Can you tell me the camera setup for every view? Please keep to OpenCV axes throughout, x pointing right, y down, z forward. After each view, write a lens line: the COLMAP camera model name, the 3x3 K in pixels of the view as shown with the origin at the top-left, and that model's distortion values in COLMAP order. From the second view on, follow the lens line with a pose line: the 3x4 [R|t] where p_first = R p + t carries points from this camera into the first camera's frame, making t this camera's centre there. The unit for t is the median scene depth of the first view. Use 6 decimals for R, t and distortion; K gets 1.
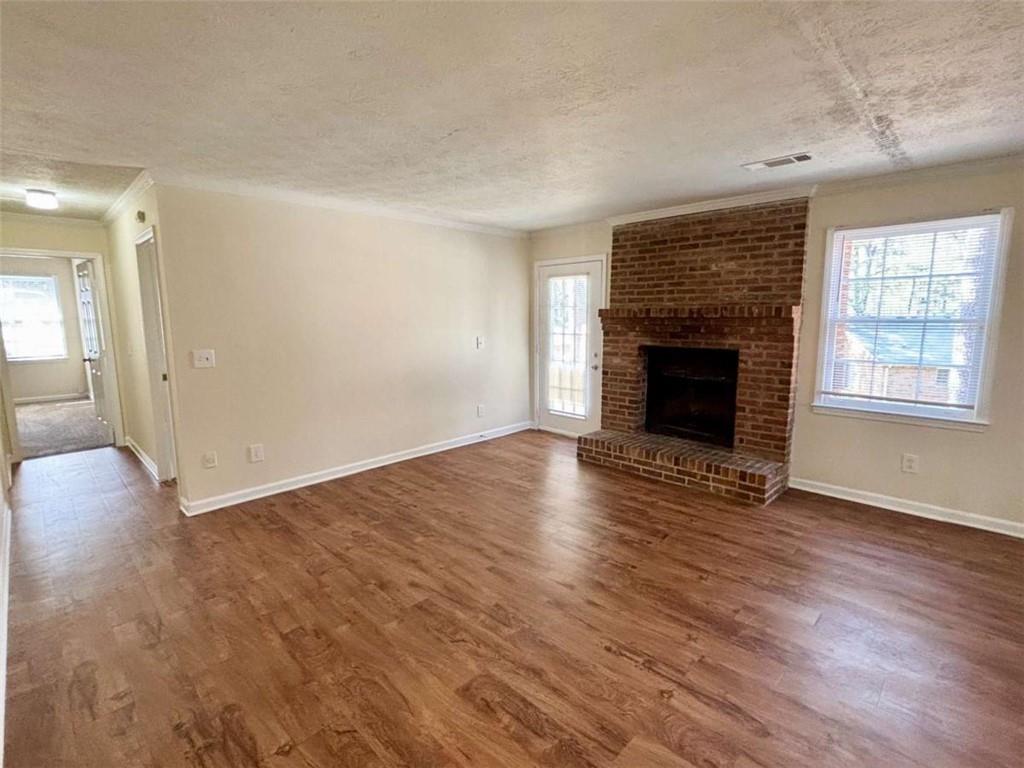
lens RADIAL K [[495.2, 0, 512.0], [0, 495.2, 384.0], [0, 0, 1]] dist [0.002615, 0.000552]
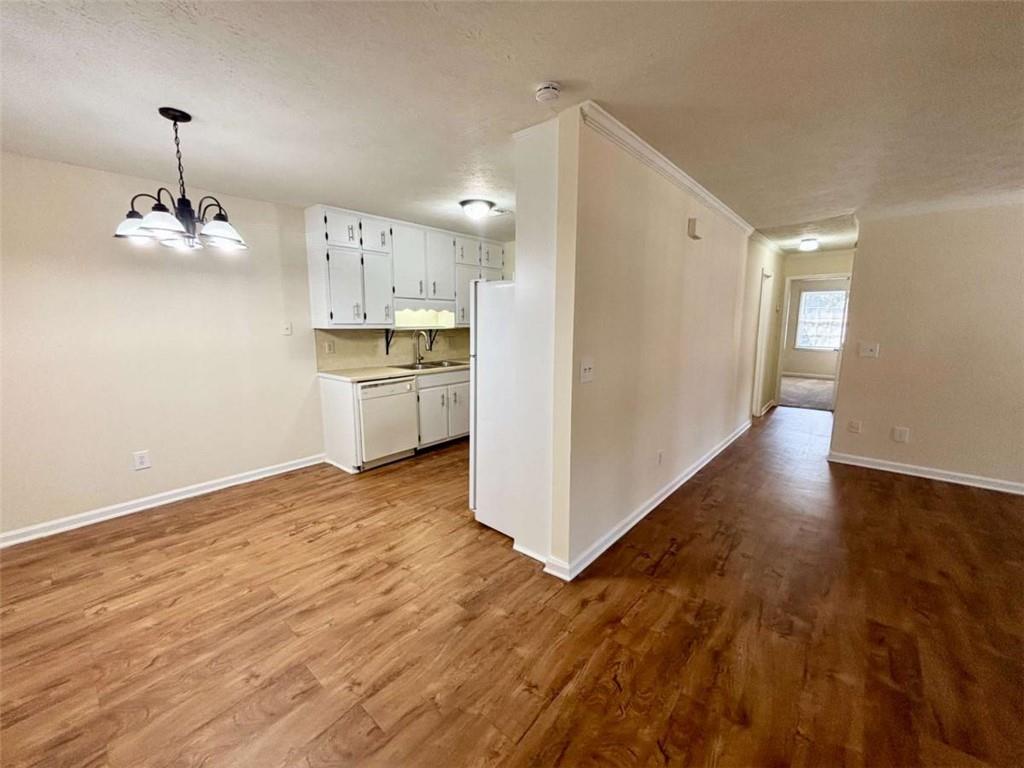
lens RADIAL K [[412.5, 0, 512.0], [0, 412.5, 384.0], [0, 0, 1]] dist [0.001787, 0.000170]
pose [[0.074585, 0.162839, -0.983830, 0.290713], [-0.149196, 0.977296, 0.150446, 0.007369], [0.985991, 0.135562, 0.097187, -0.026406]]
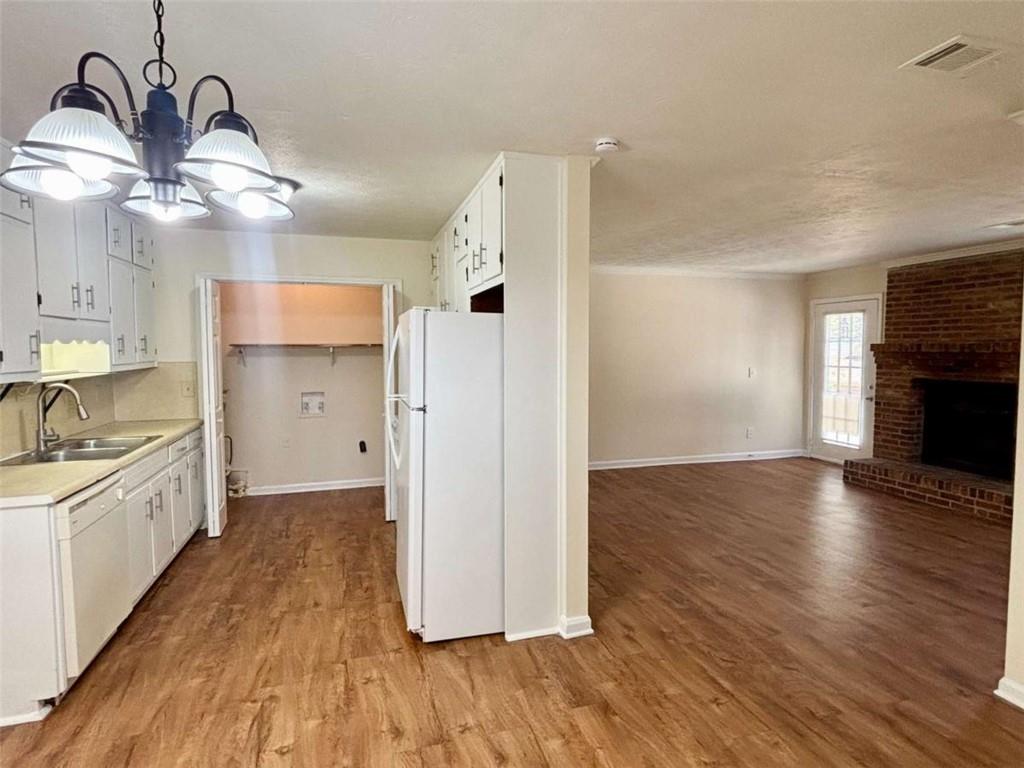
lens RADIAL K [[561.3, 0, 512.0], [0, 561.3, 384.0], [0, 0, 1]] dist [0.000980, -0.000846]
pose [[0.879186, 0.036568, -0.475074, 0.074268], [-0.070944, 0.995983, -0.054626, 0.061294], [0.471168, 0.081730, 0.878249, -0.460381]]
